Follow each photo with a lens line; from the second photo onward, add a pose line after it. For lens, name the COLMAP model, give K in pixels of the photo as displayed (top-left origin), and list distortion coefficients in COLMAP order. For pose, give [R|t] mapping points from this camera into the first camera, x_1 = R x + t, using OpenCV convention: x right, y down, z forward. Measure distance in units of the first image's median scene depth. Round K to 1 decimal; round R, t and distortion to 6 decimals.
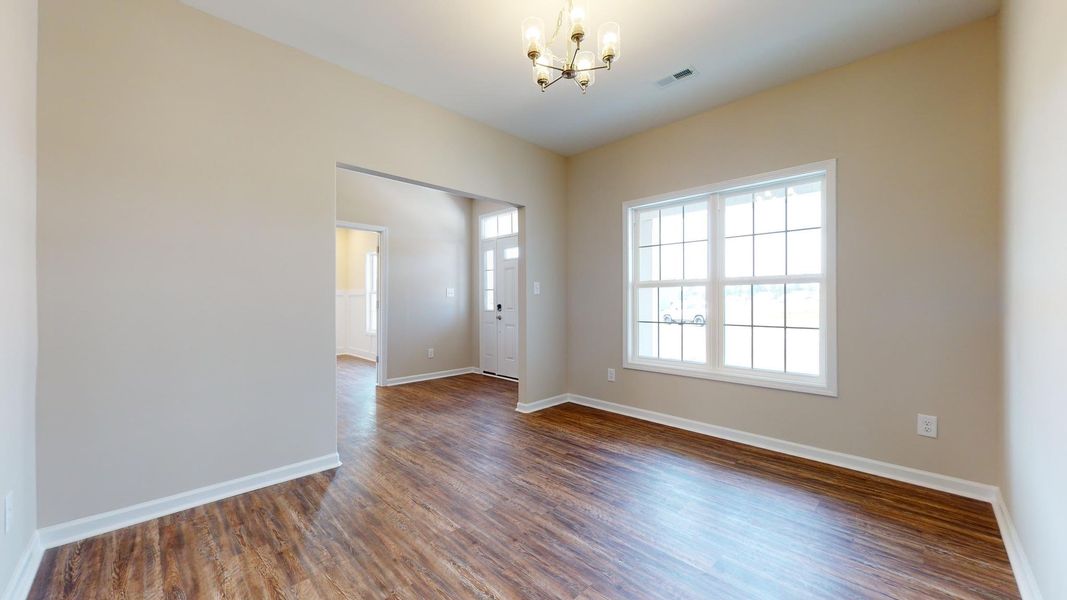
lens RADIAL K [[390.6, 0, 533.5], [0, 390.6, 300.0], [0, 0, 1]] dist [-0.001643, -0.000011]
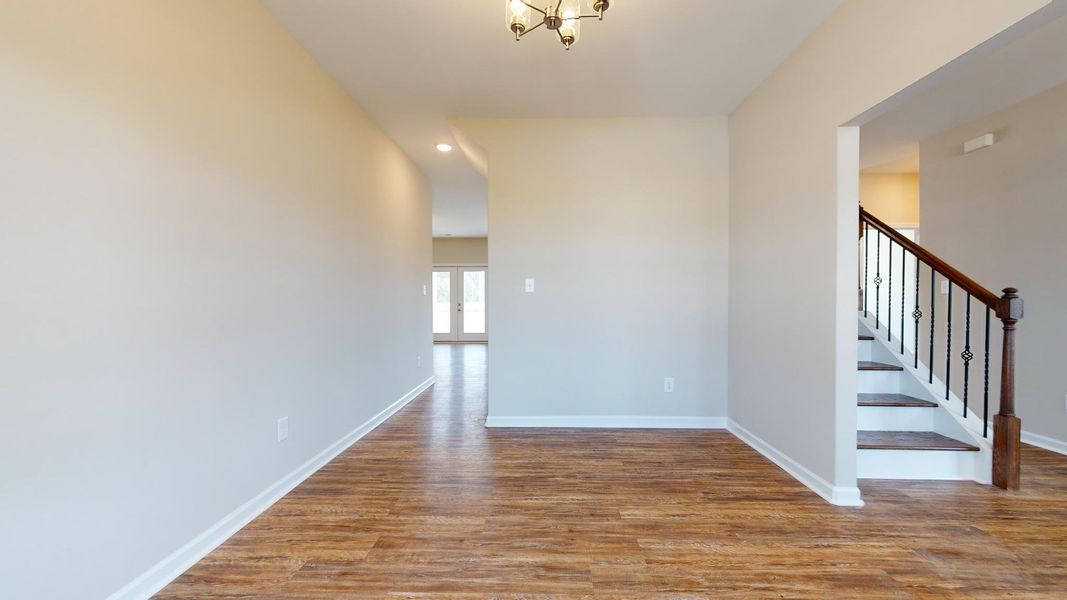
lens RADIAL K [[390.6, 0, 533.5], [0, 390.6, 300.0], [0, 0, 1]] dist [-0.001643, -0.000011]
pose [[-0.723516, 0.004898, -0.690290, 0.624228], [0.003594, 0.999988, 0.003329, 0.000272], [0.690298, -0.000072, -0.723525, 1.430075]]
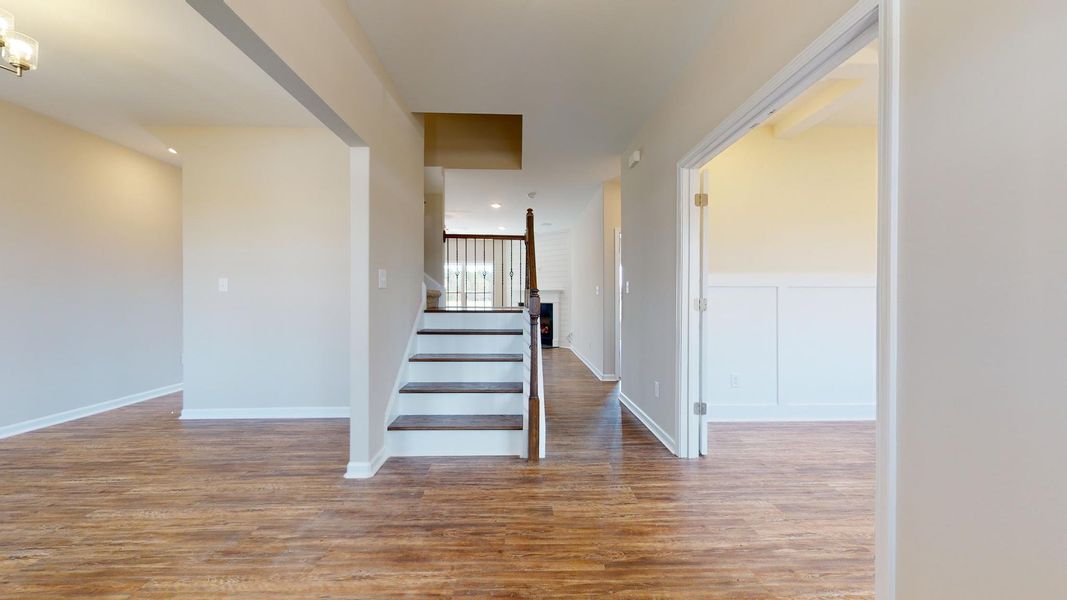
lens RADIAL K [[390.6, 0, 533.5], [0, 390.6, 300.0], [0, 0, 1]] dist [-0.001643, -0.000011]
pose [[-0.683139, 0.007490, -0.730250, -0.160211], [0.006097, 0.999971, 0.004553, 0.008328], [0.730263, -0.001342, -0.683165, 2.415936]]
